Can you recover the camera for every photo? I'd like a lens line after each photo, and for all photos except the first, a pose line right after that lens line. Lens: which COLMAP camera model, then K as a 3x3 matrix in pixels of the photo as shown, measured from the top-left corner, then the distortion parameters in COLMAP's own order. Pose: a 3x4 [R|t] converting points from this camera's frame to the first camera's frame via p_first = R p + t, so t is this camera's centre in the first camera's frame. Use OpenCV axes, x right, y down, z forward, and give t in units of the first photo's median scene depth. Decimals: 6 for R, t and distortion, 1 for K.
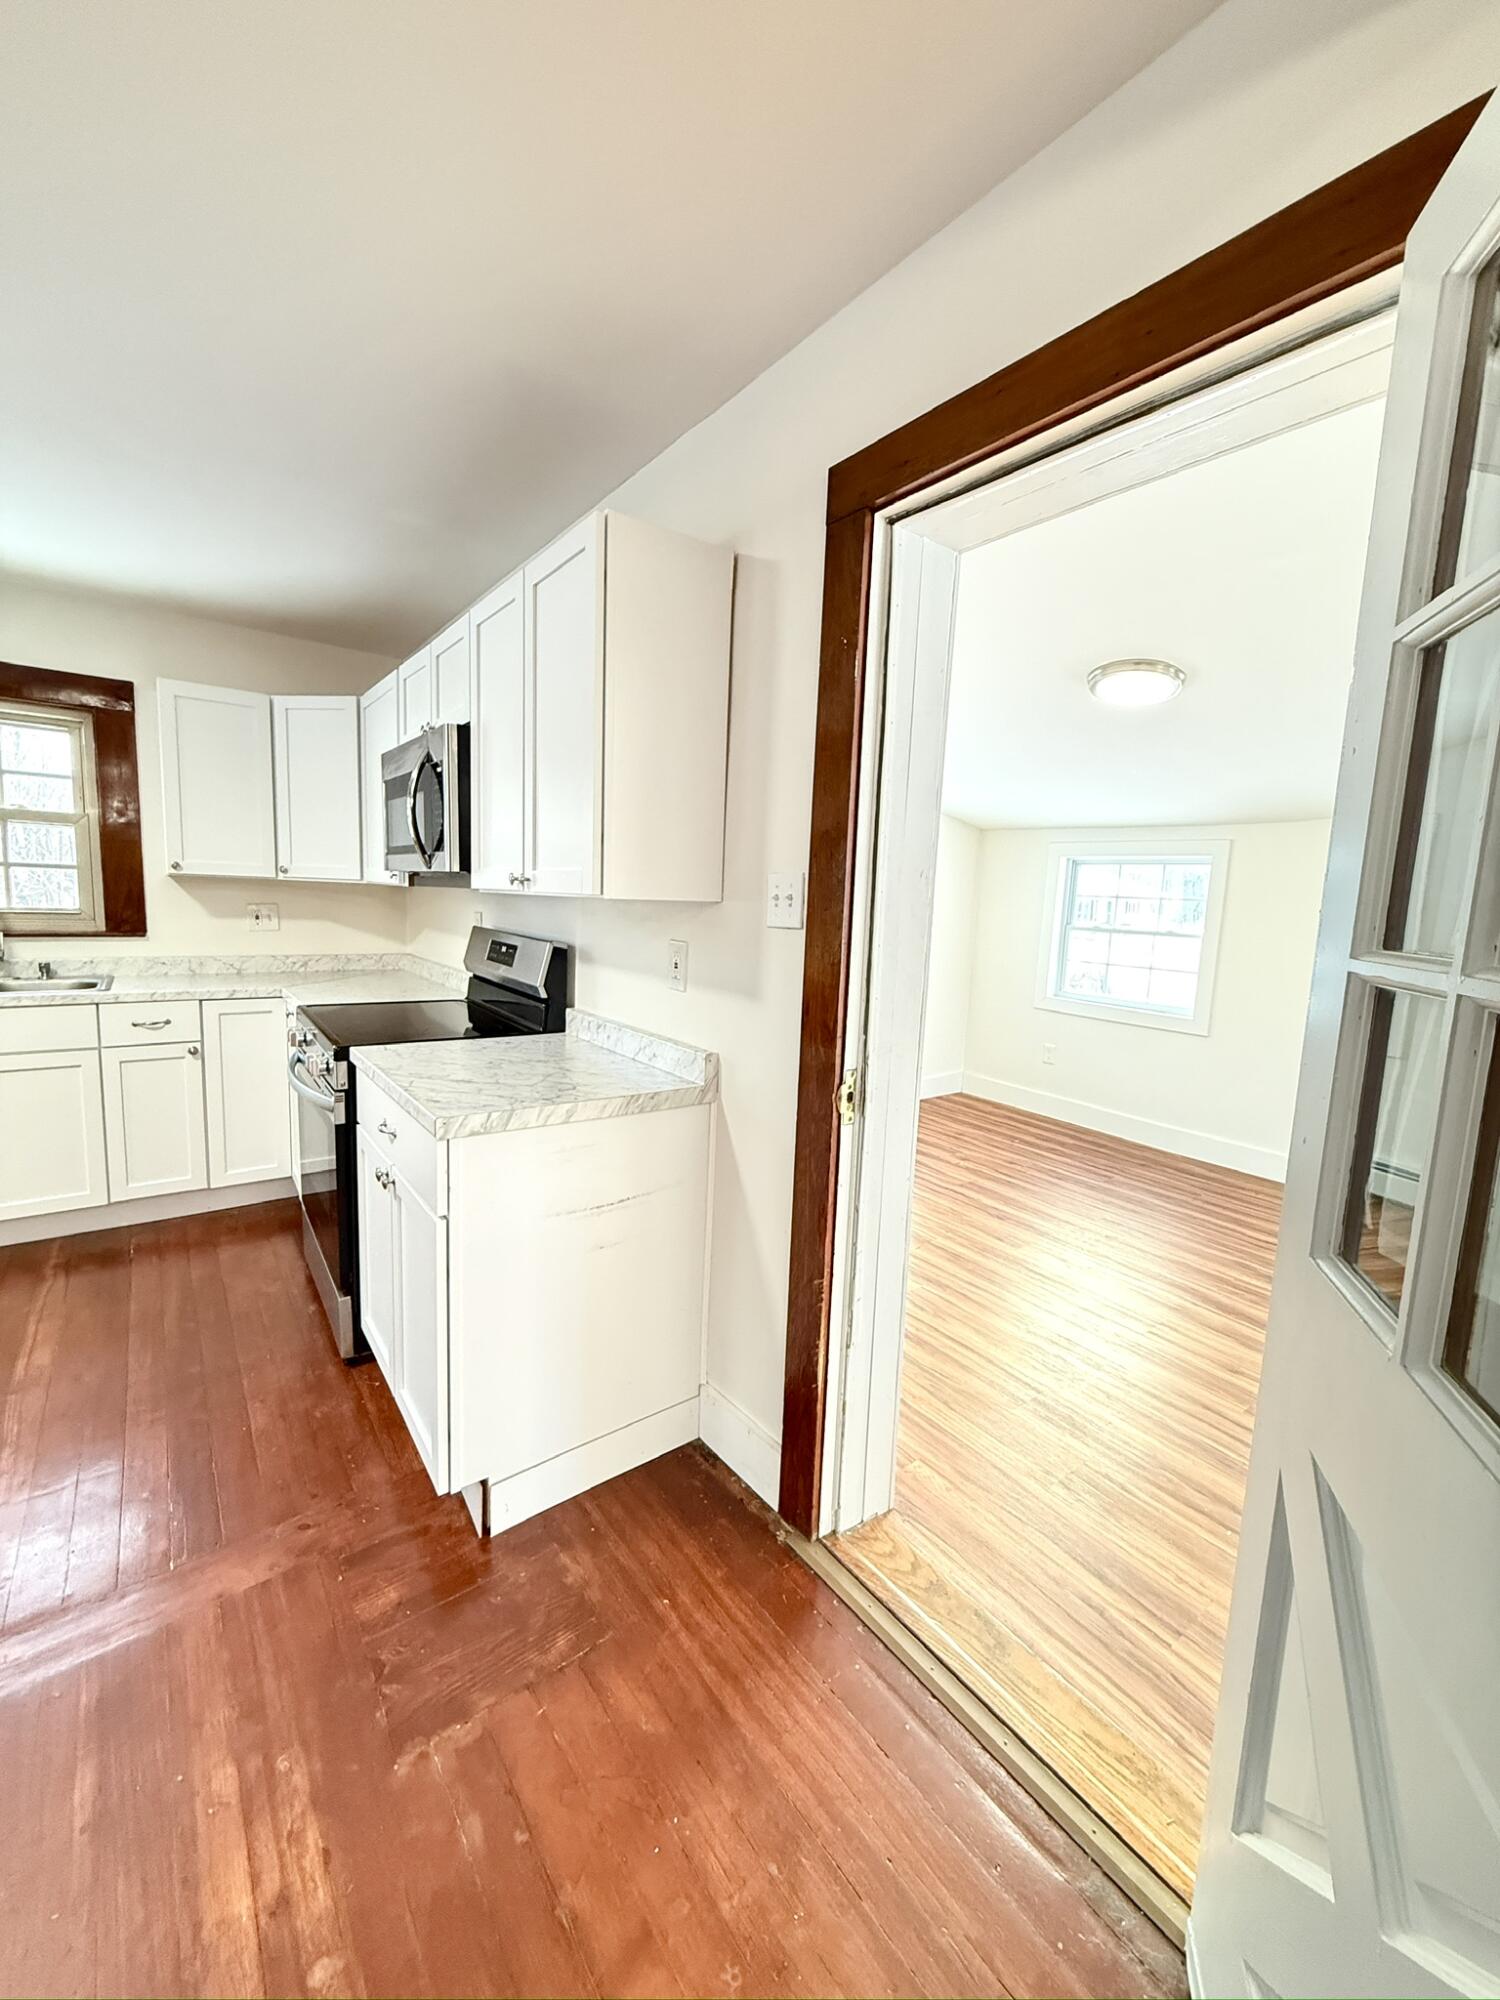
lens RADIAL K [[794.9, 0, 750.1], [0, 794.9, 994.2], [0, 0, 1]] dist [-0.000717, 0.000263]
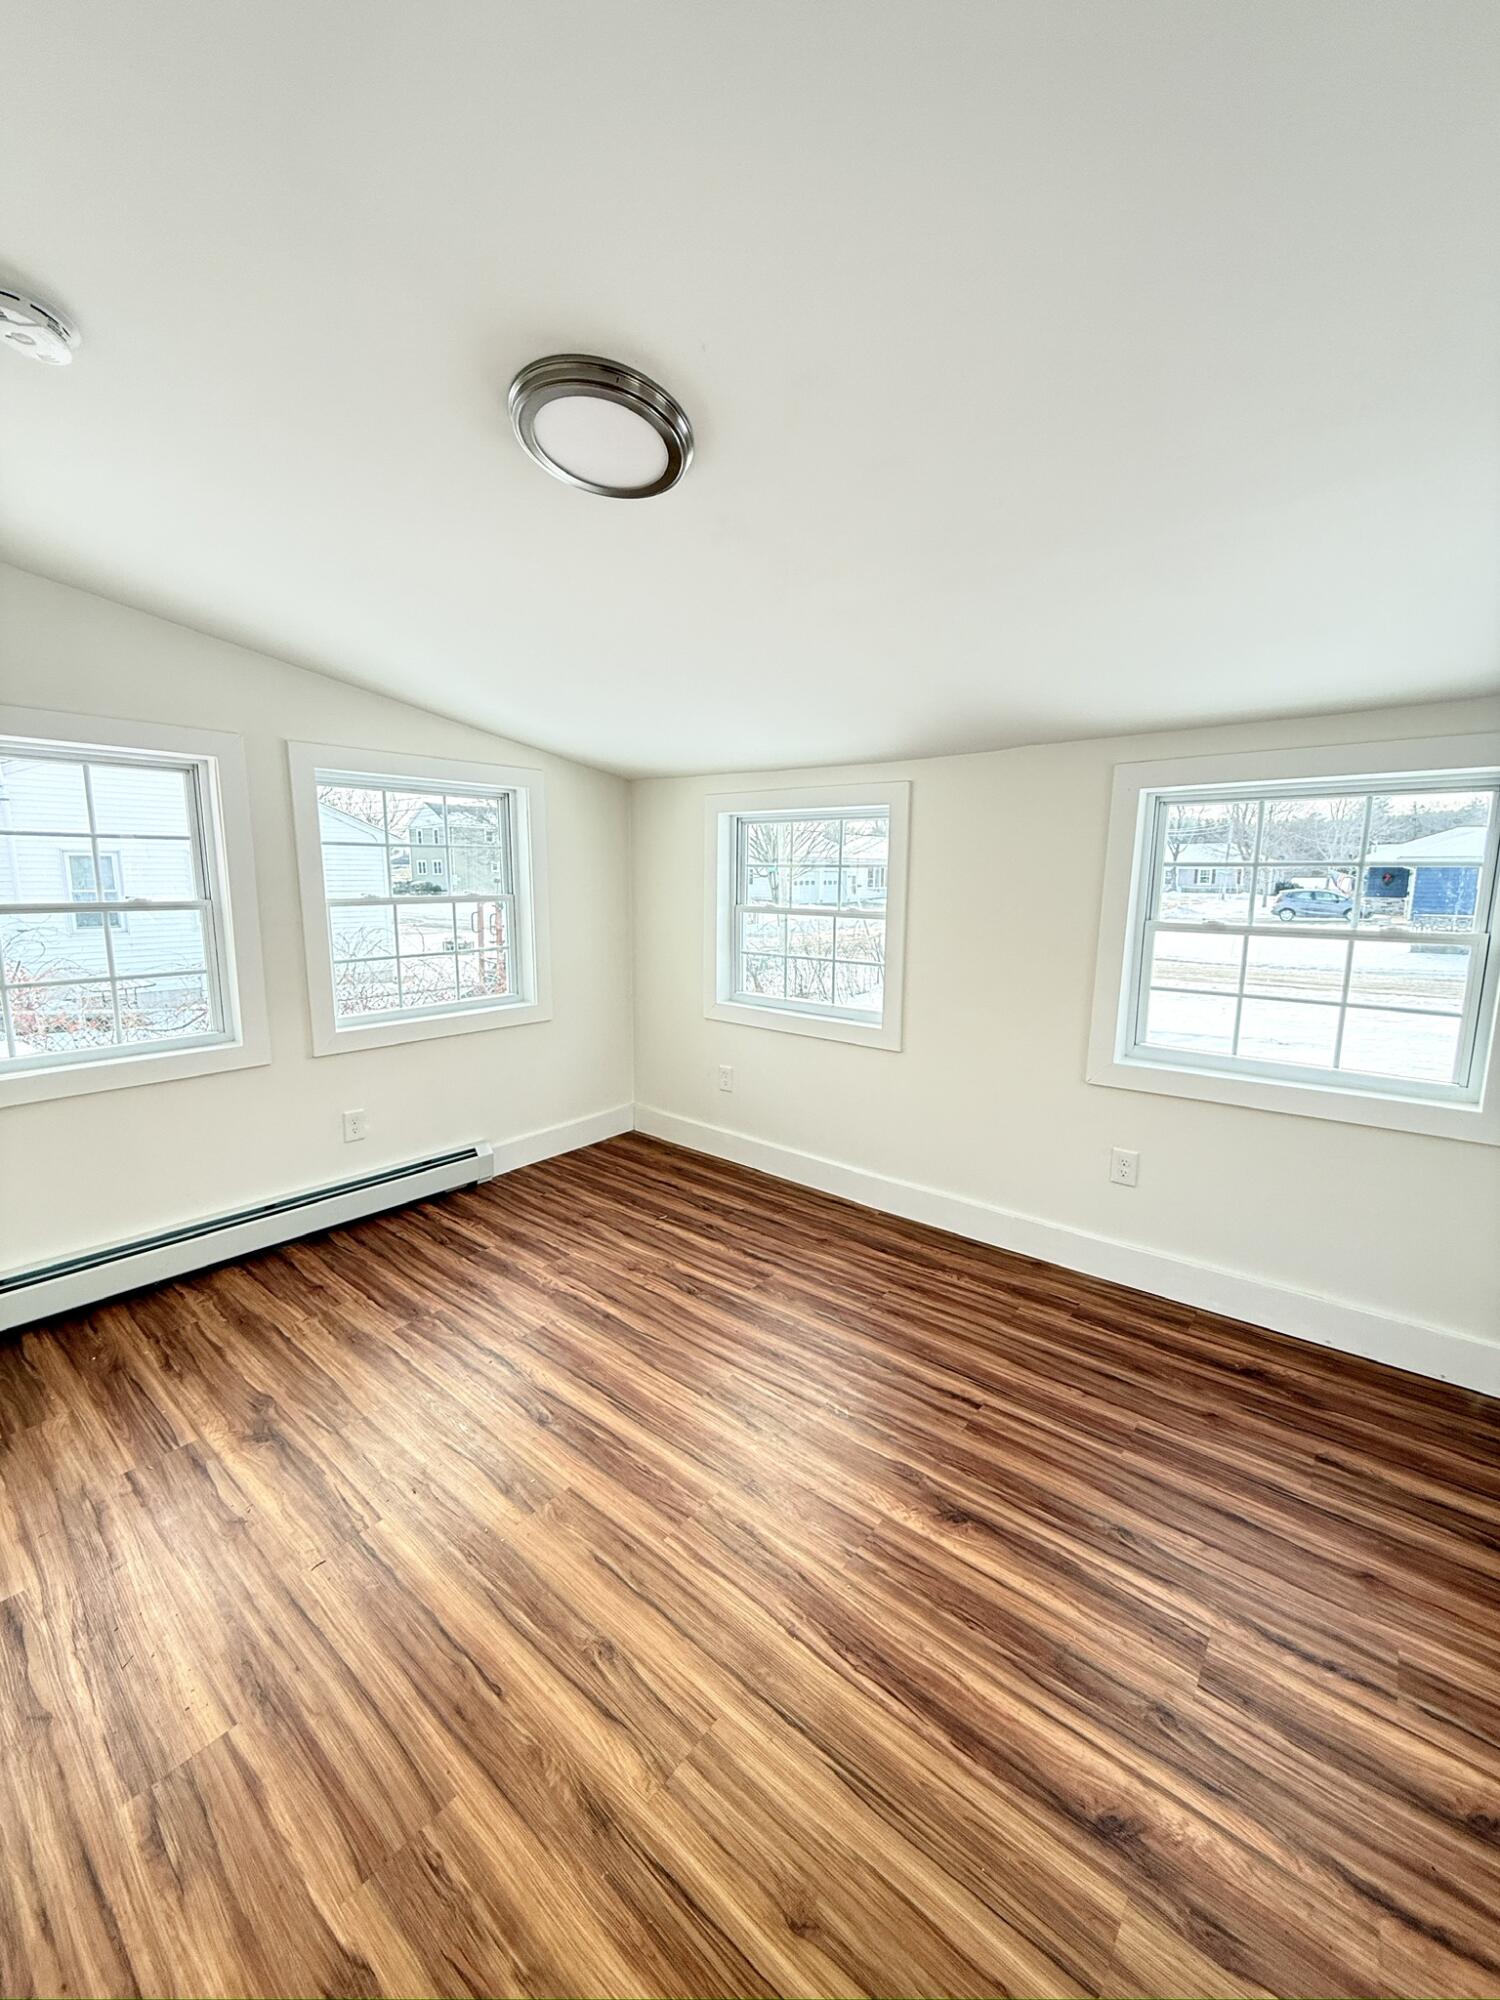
lens RADIAL K [[794.9, 0, 751.0], [0, 794.9, 986.6], [0, 0, 1]] dist [-0.000717, 0.000263]
pose [[0.971696, -0.067922, 0.226259, 0.299405], [0.062421, 0.997556, 0.031391, -0.041785], [-0.227839, -0.016379, 0.973561, 0.337196]]
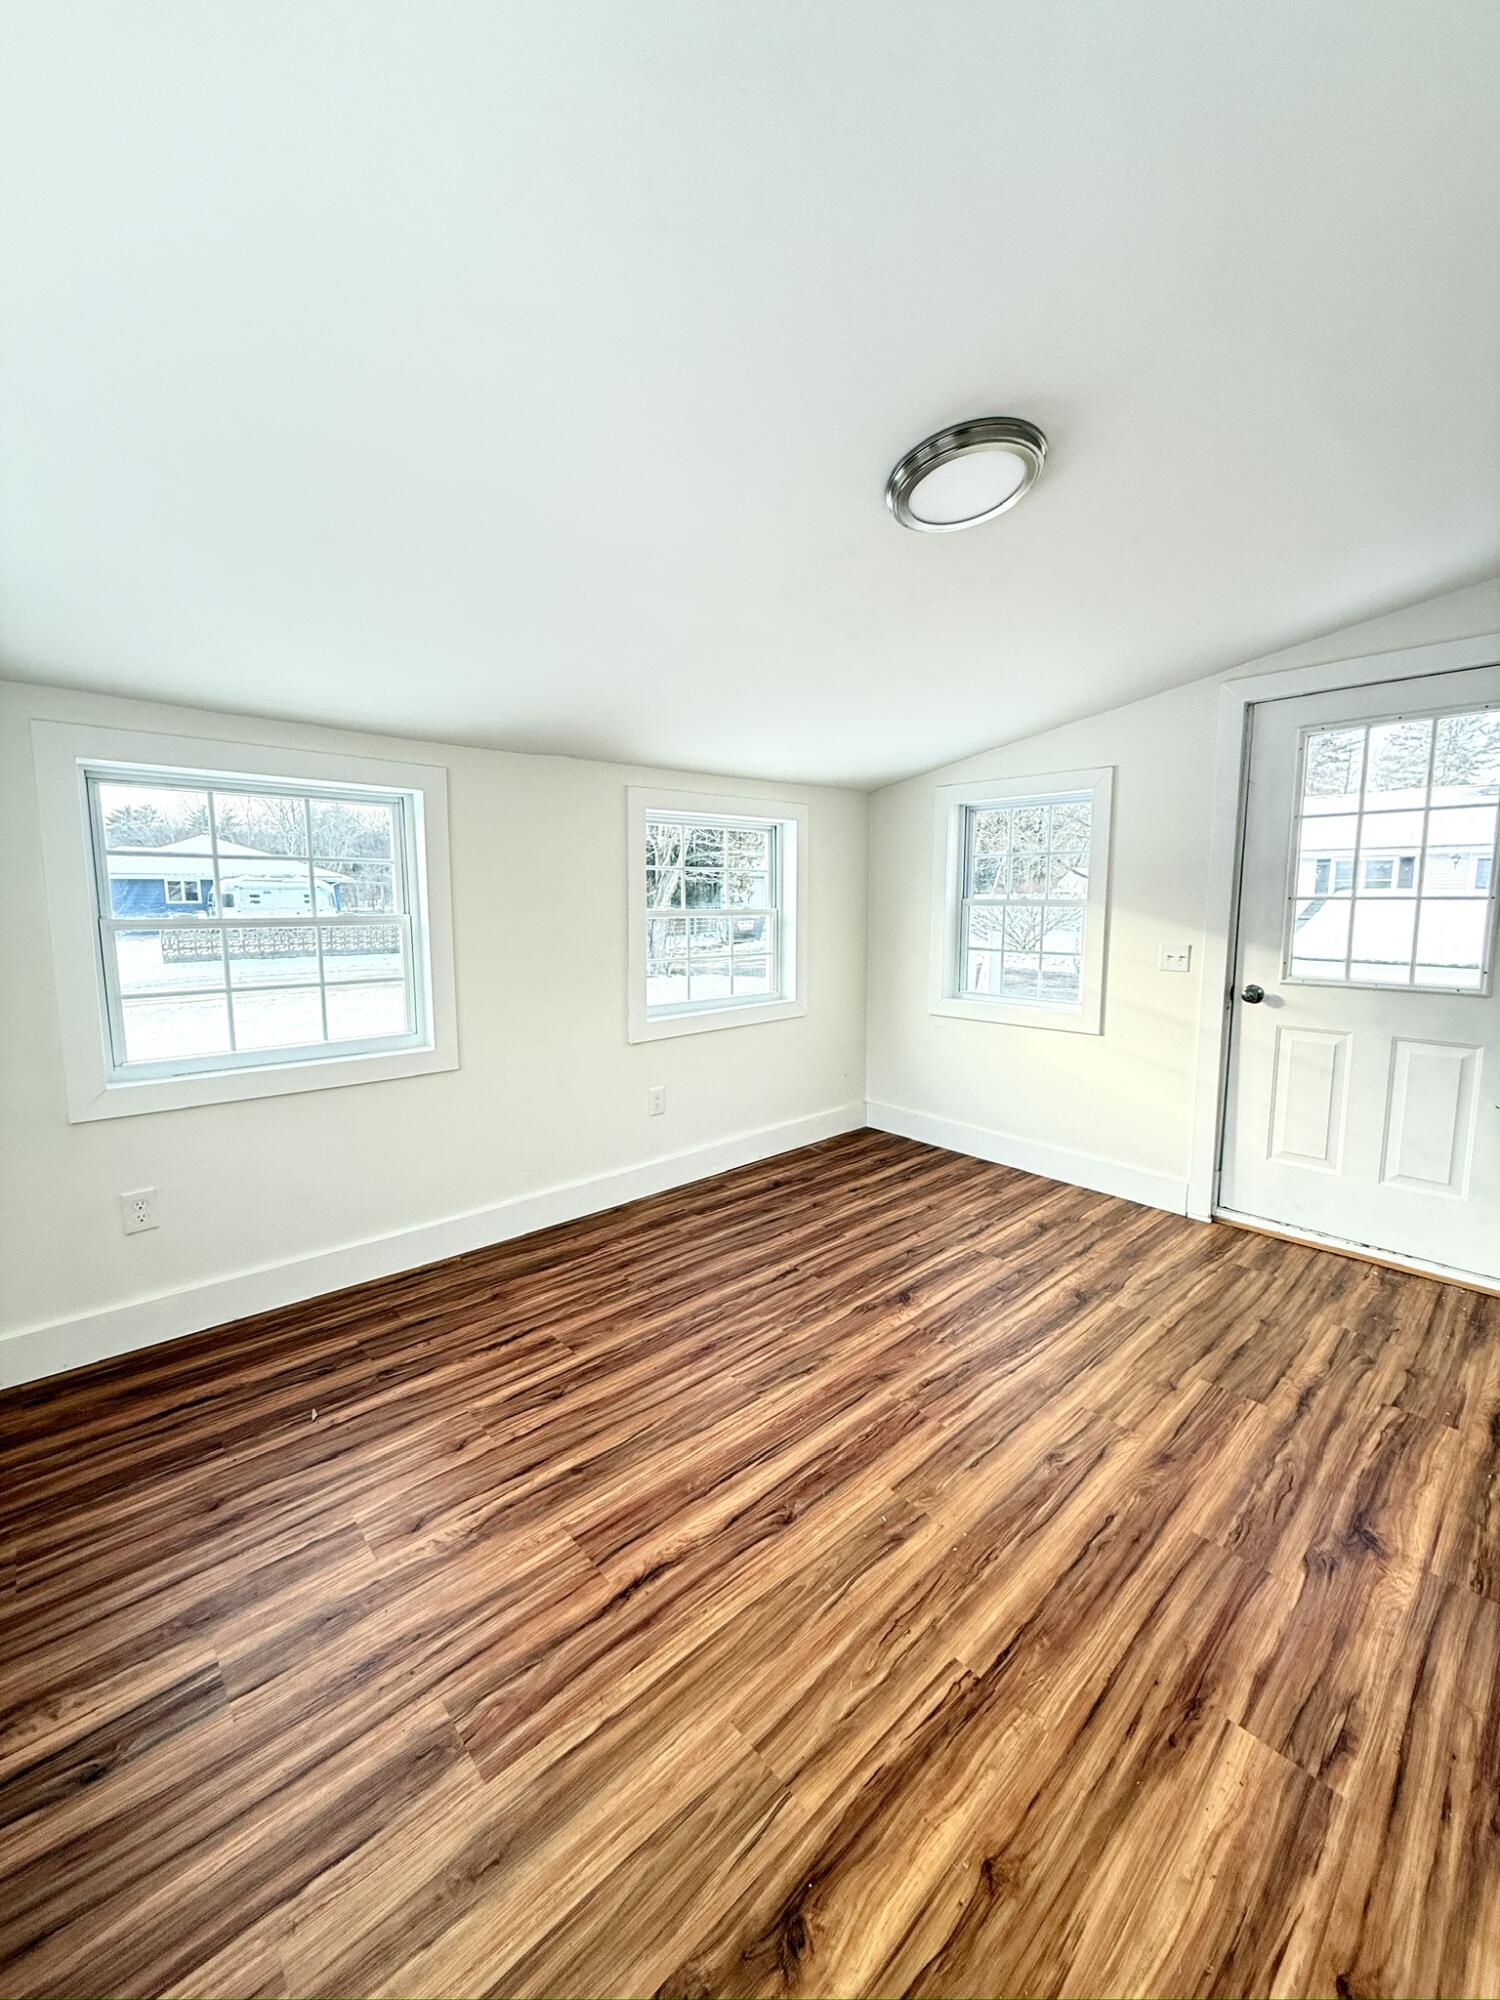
lens RADIAL K [[794.9, 0, 751.5], [0, 794.9, 978.3], [0, 0, 1]] dist [-0.000717, 0.000263]
pose [[-0.097787, -0.144557, 0.984653, -0.096259], [0.117938, 0.980739, 0.155695, -0.102376], [-0.988195, 0.131352, -0.078855, 0.862997]]
